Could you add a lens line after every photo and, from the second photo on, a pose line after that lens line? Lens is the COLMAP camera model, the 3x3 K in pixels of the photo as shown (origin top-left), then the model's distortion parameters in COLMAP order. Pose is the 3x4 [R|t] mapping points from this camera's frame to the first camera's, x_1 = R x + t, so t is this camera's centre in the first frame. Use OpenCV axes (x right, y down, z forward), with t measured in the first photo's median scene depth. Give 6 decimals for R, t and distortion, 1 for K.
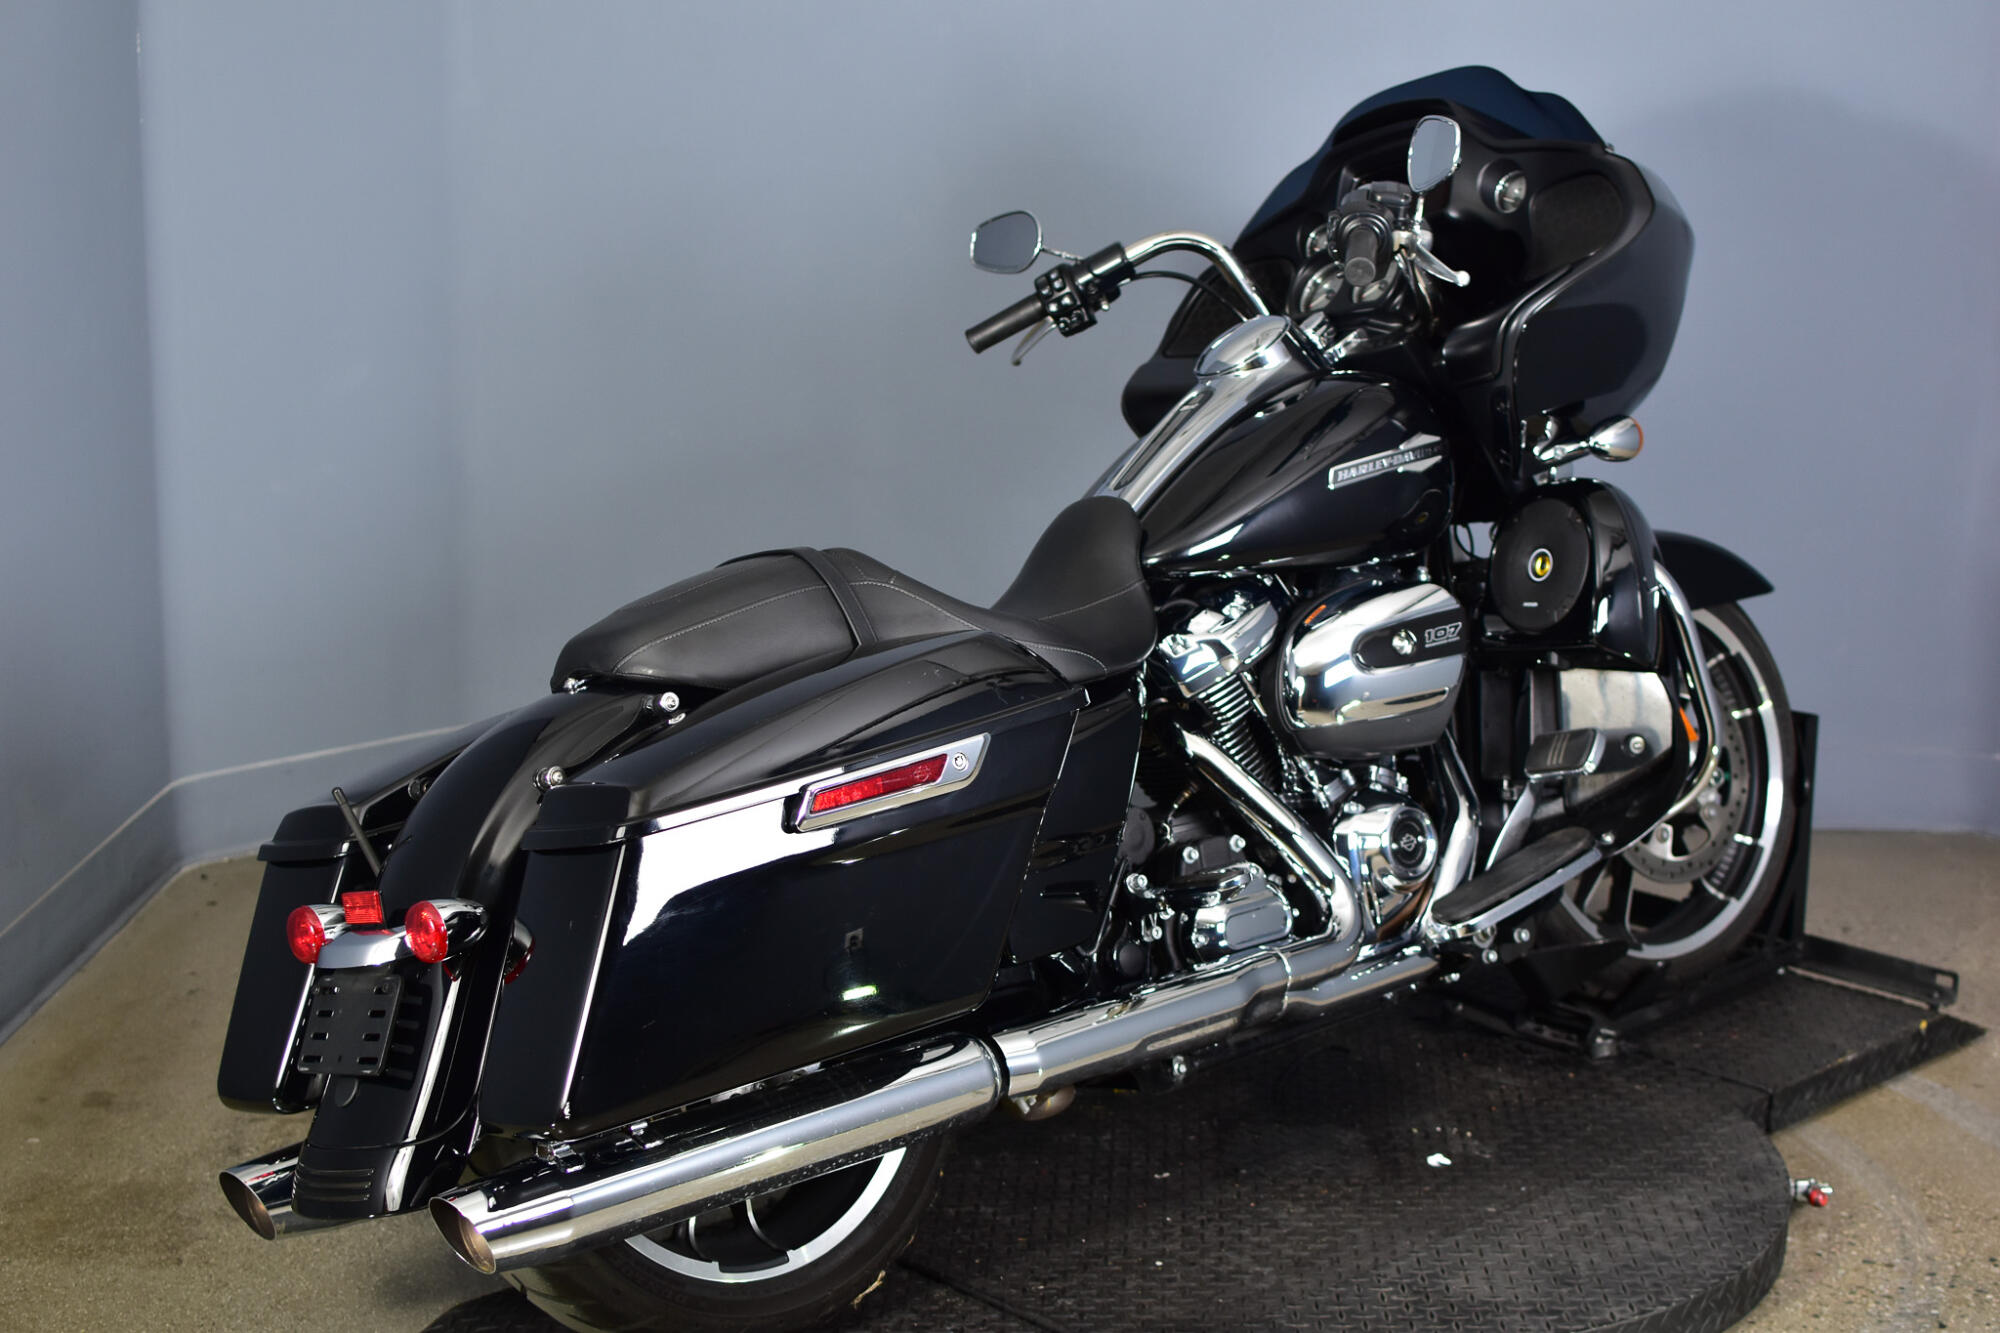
lens RADIAL K [[3032.6, 0, 997.5], [0, 3032.6, 660.5], [0, 0, 1]] dist [-0.158393, 0.000000]
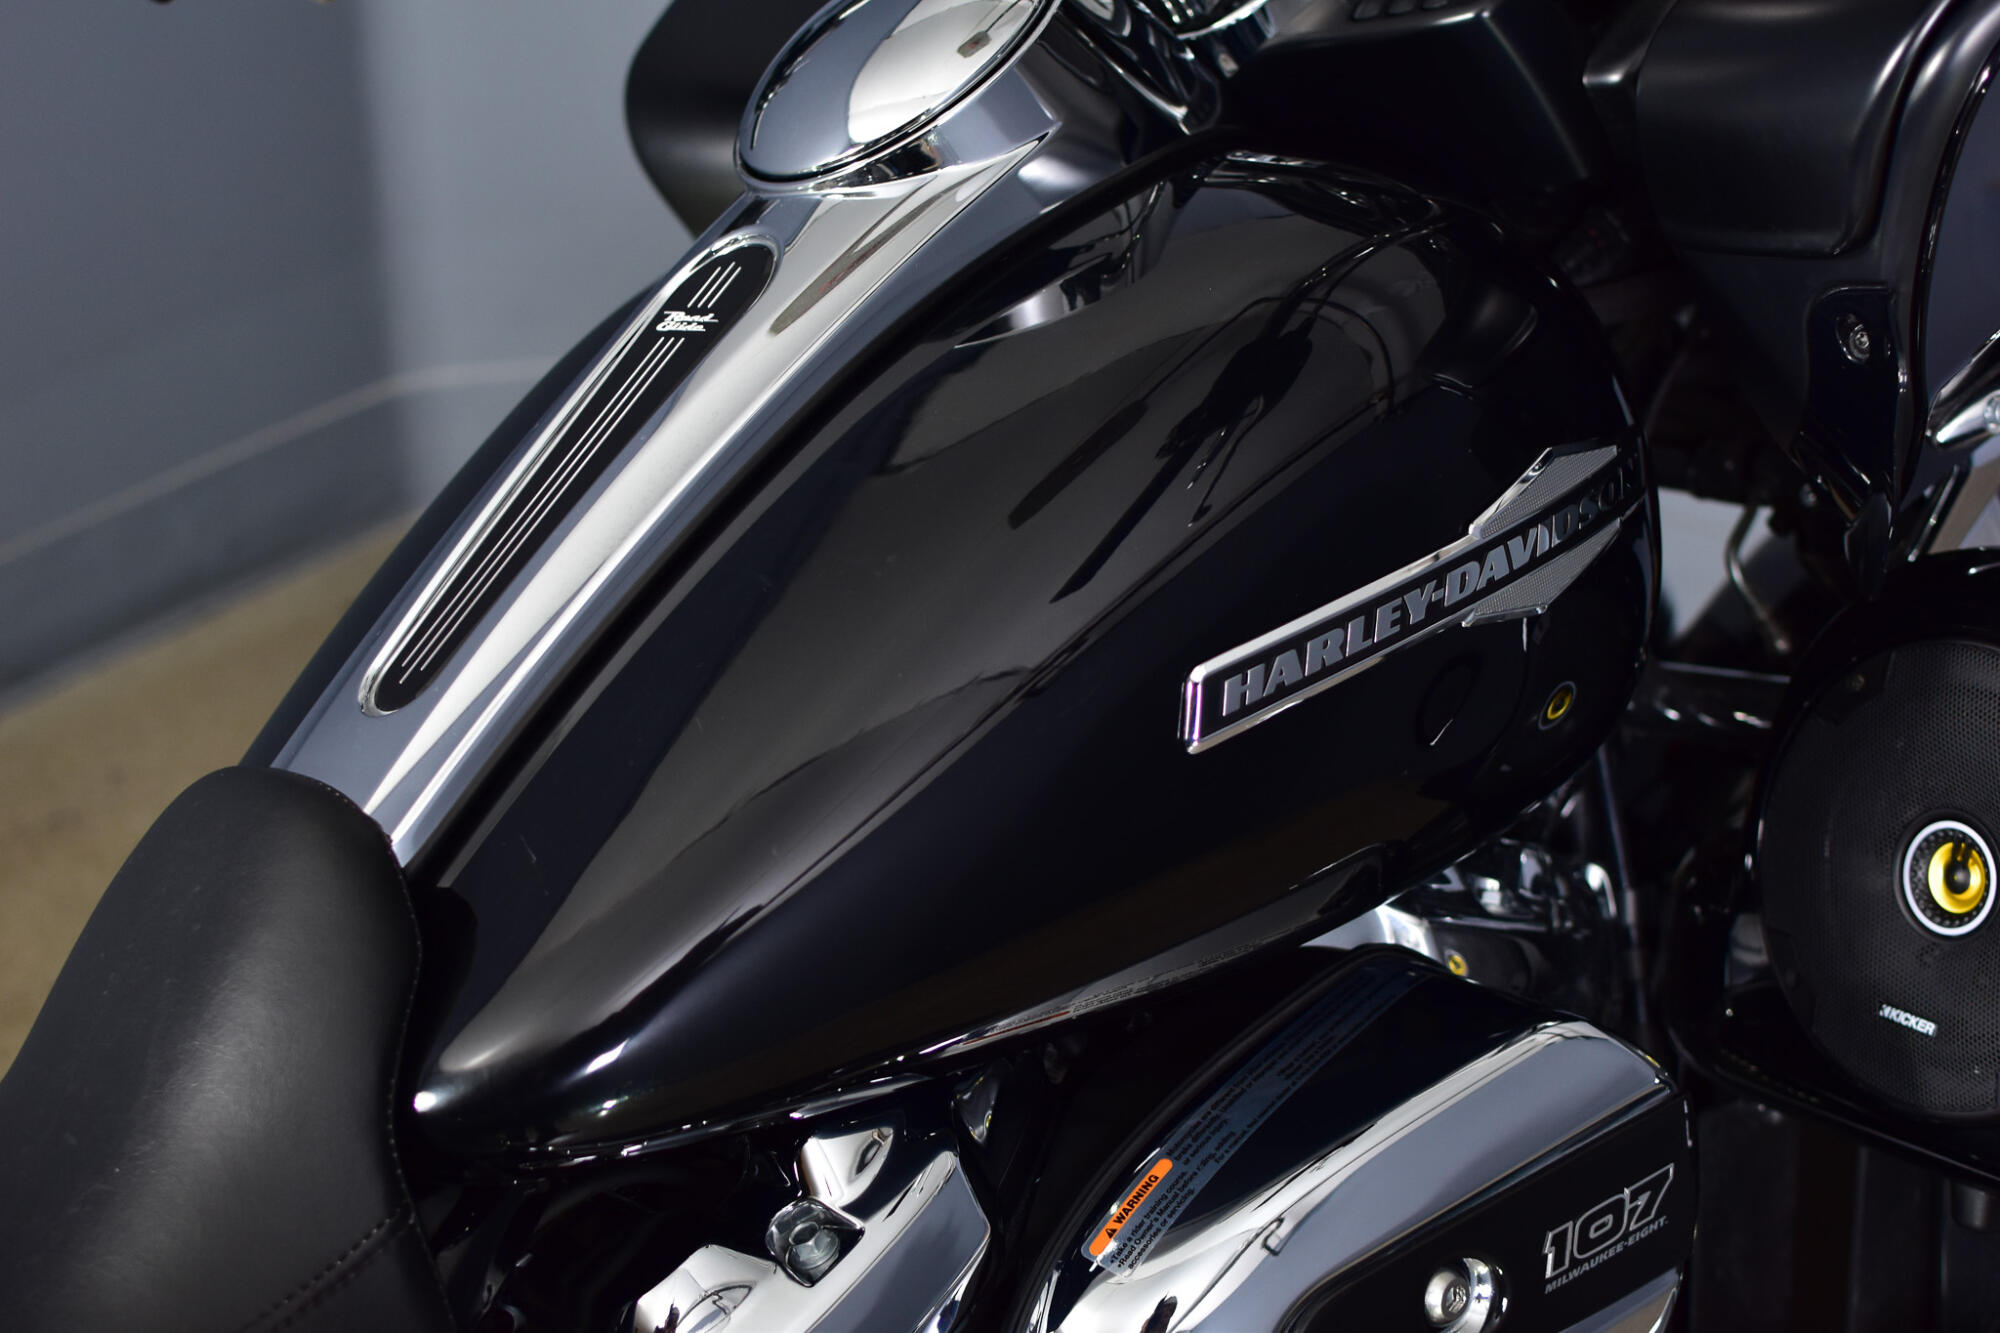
lens RADIAL K [[3032.6, 0, 1005.4], [0, 3032.6, 681.9], [0, 0, 1]] dist [-0.158393, 0.000000]
pose [[0.999866, -0.014665, 0.007226, 0.082616], [0.012303, 0.966008, 0.258217, -0.112299], [-0.010767, -0.258094, 0.966060, 0.675313]]
